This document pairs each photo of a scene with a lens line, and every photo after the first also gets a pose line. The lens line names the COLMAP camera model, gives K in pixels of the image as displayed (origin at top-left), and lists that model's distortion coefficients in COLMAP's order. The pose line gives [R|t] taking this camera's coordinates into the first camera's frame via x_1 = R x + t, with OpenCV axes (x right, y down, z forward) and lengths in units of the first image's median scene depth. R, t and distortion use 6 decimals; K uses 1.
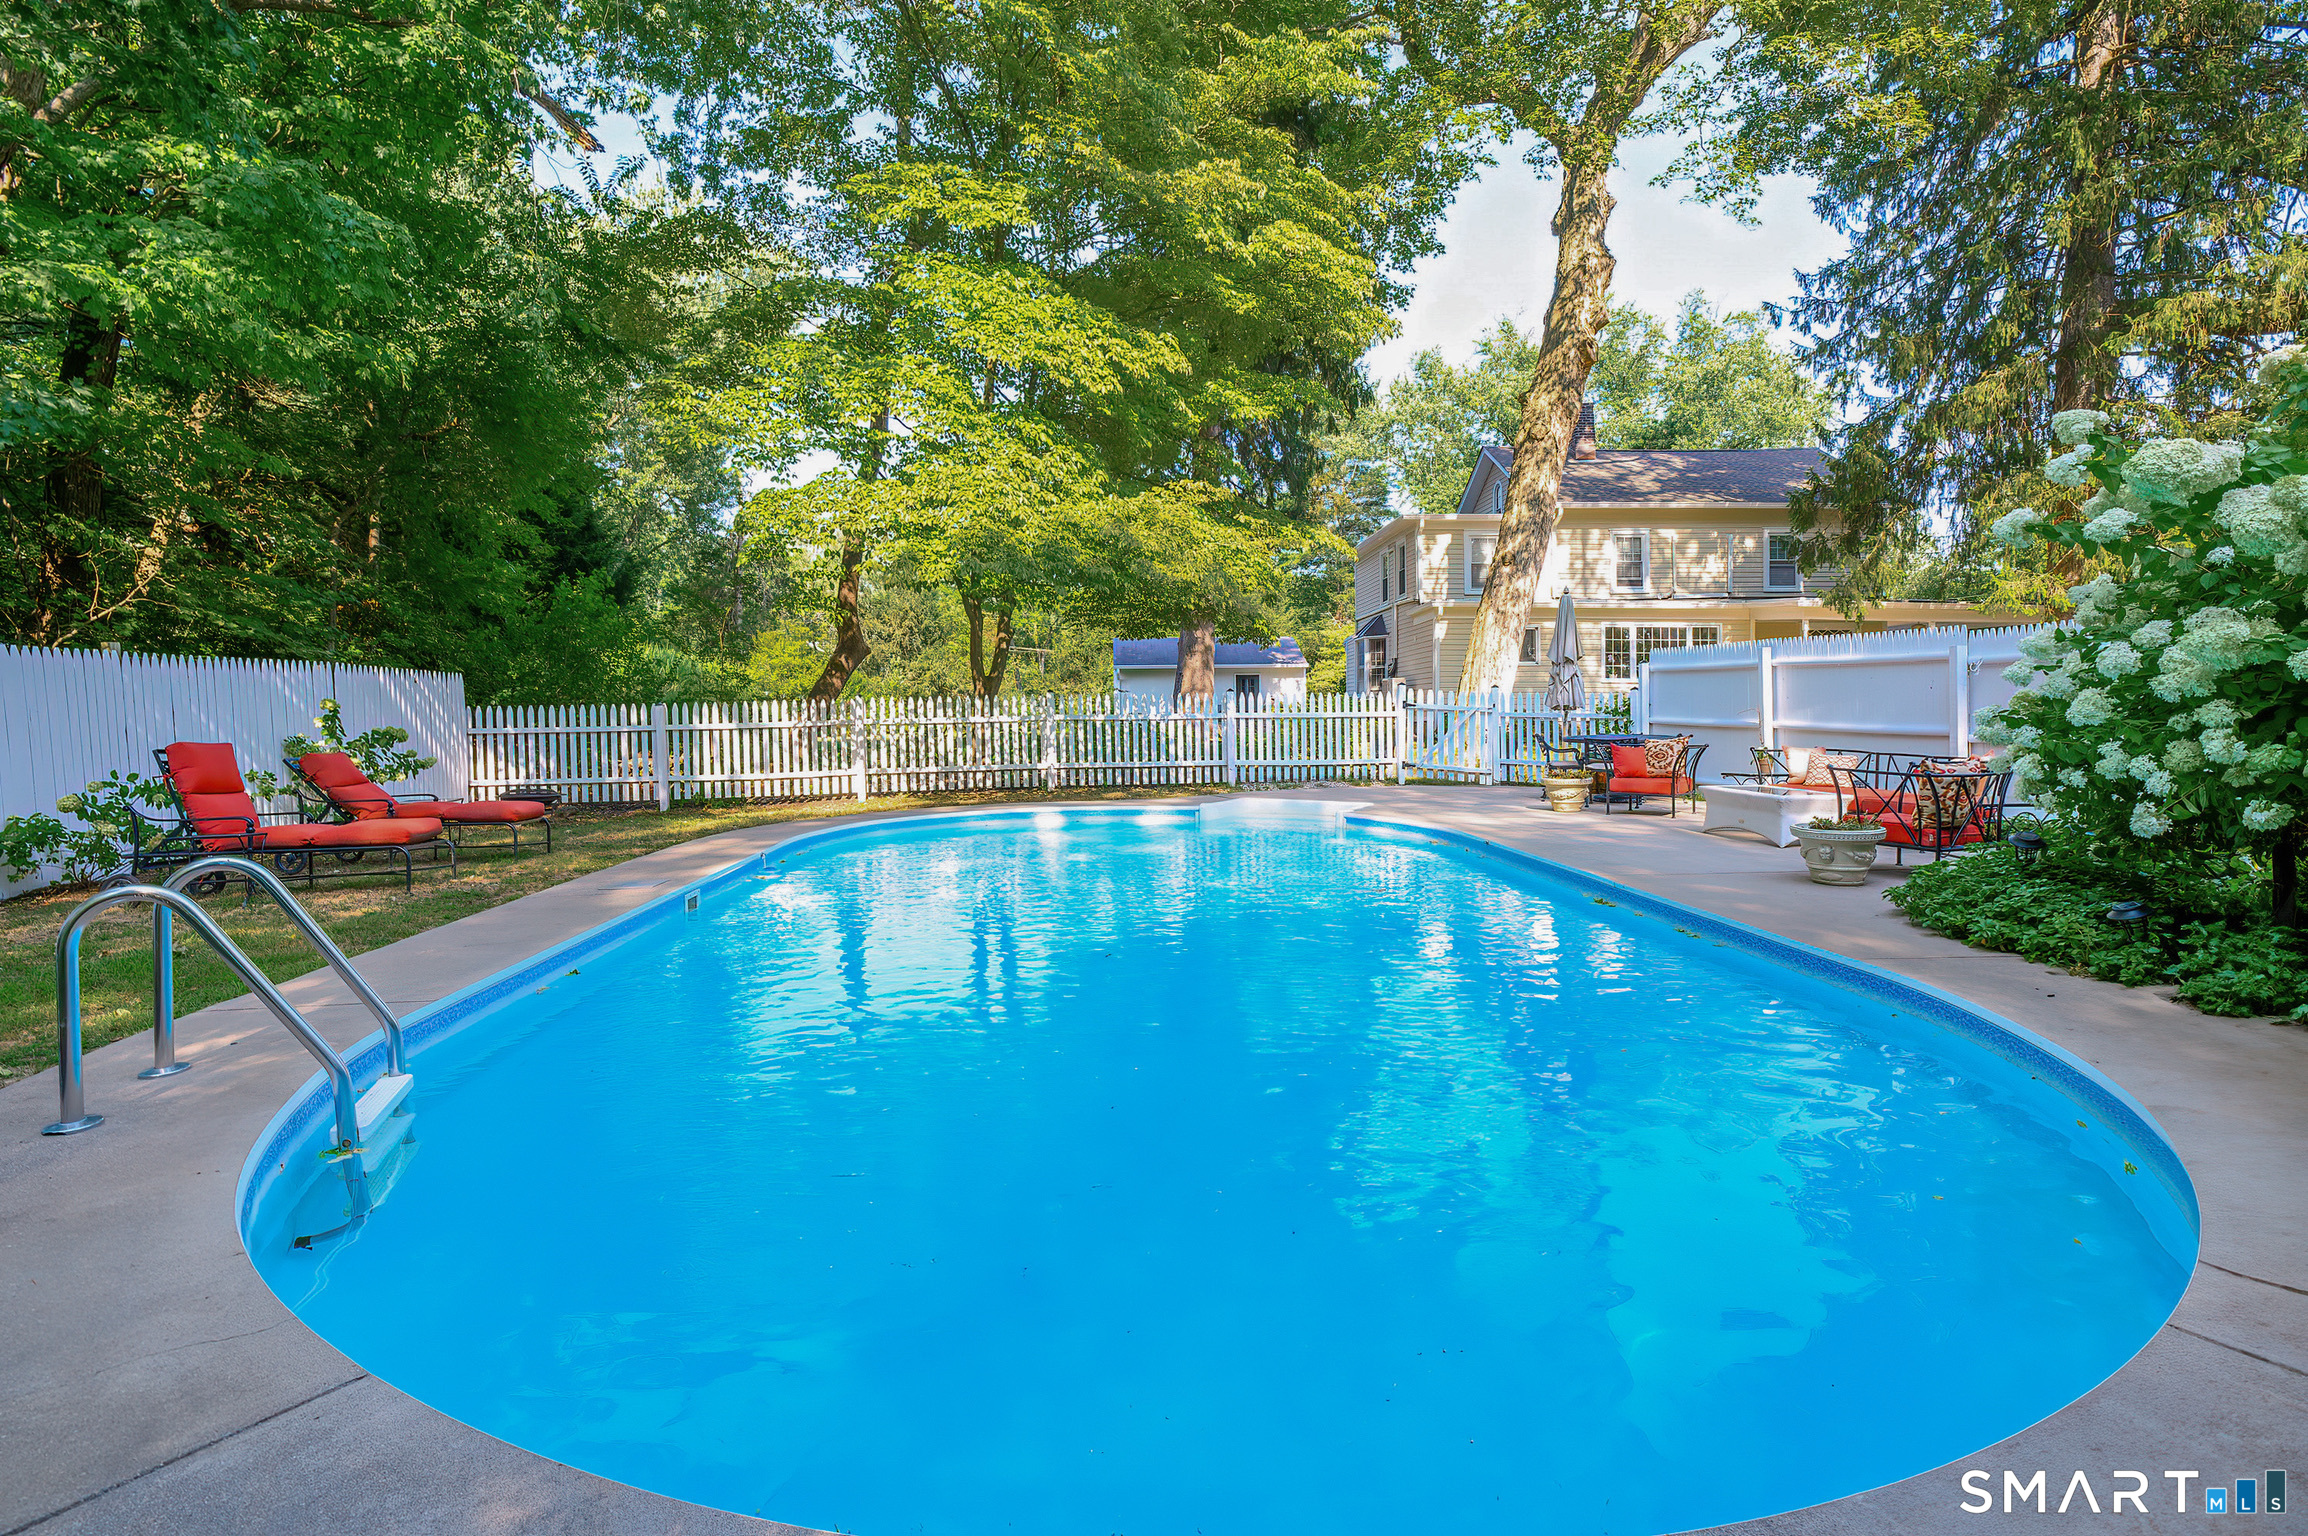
lens RADIAL K [[1143.7, 0, 1172.5], [0, 1143.7, 740.0], [0, 0, 1]] dist [0.001461, -0.009105]
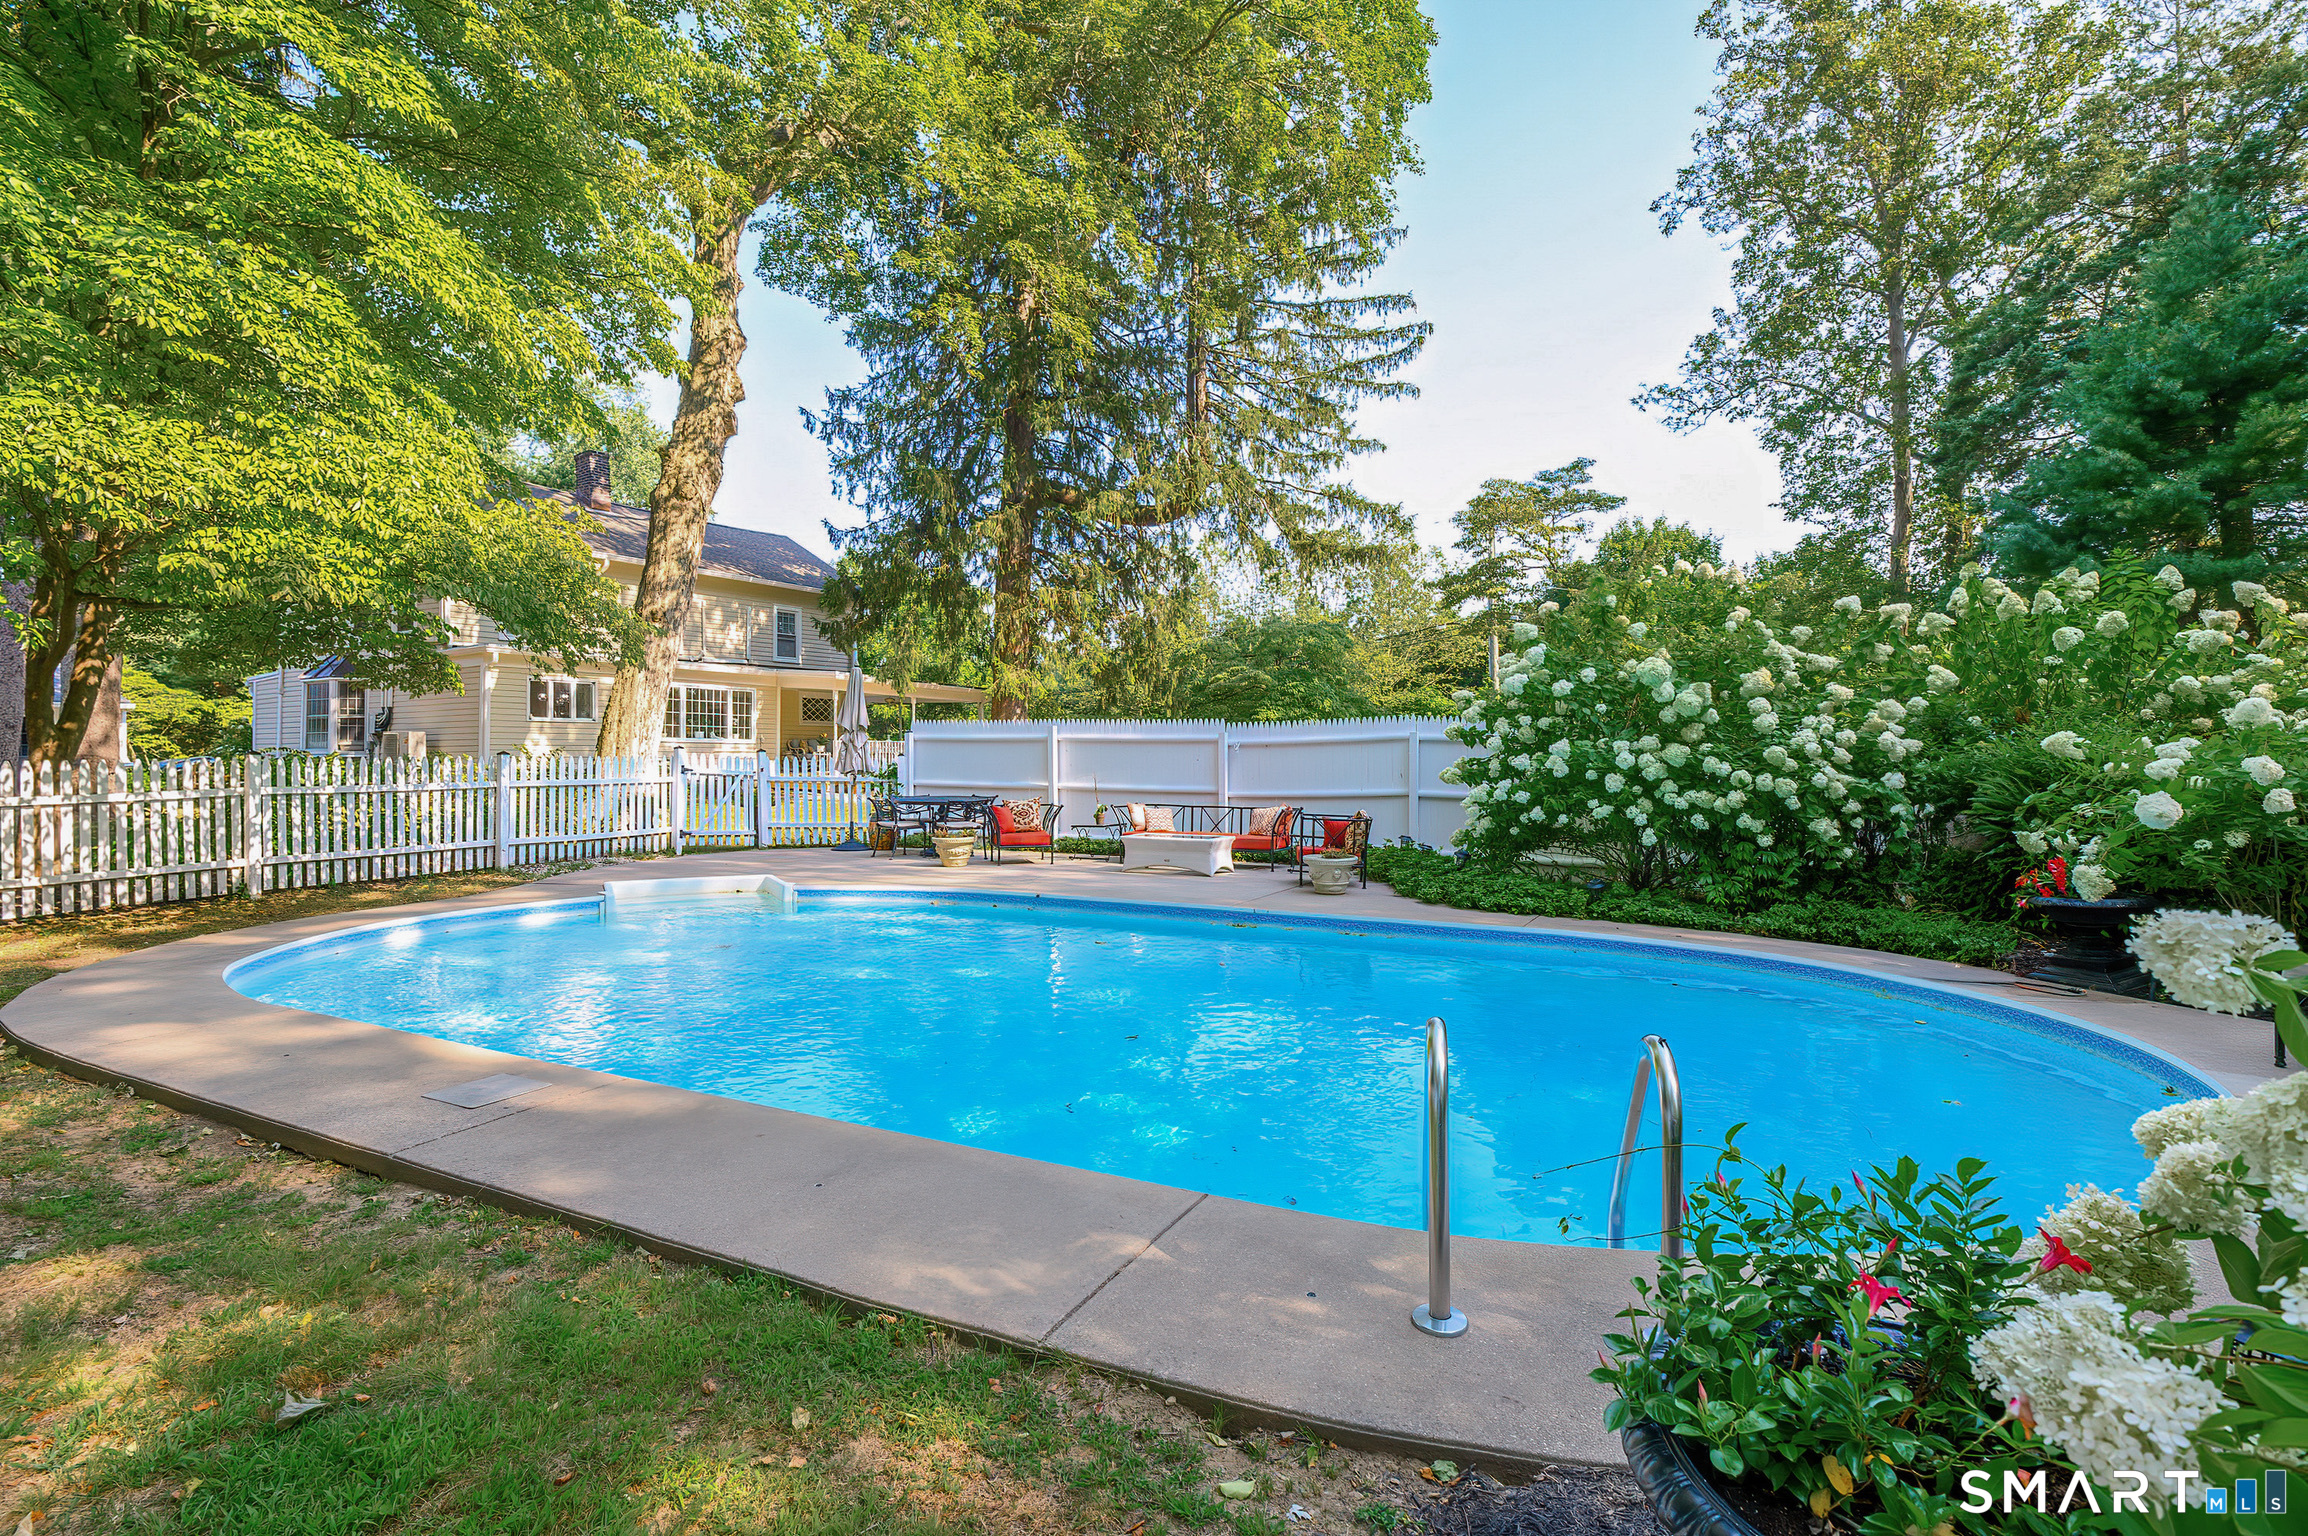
lens RADIAL K [[1124.8, 0, 1154.0], [0, 1124.8, 768.0], [0, 0, 1]] dist [0.001378, 0.000091]
pose [[0.545689, -0.005853, 0.837967, -0.357532], [0.023524, 0.999689, -0.008337, -0.015016], [-0.837657, 0.024262, 0.545657, 0.172551]]
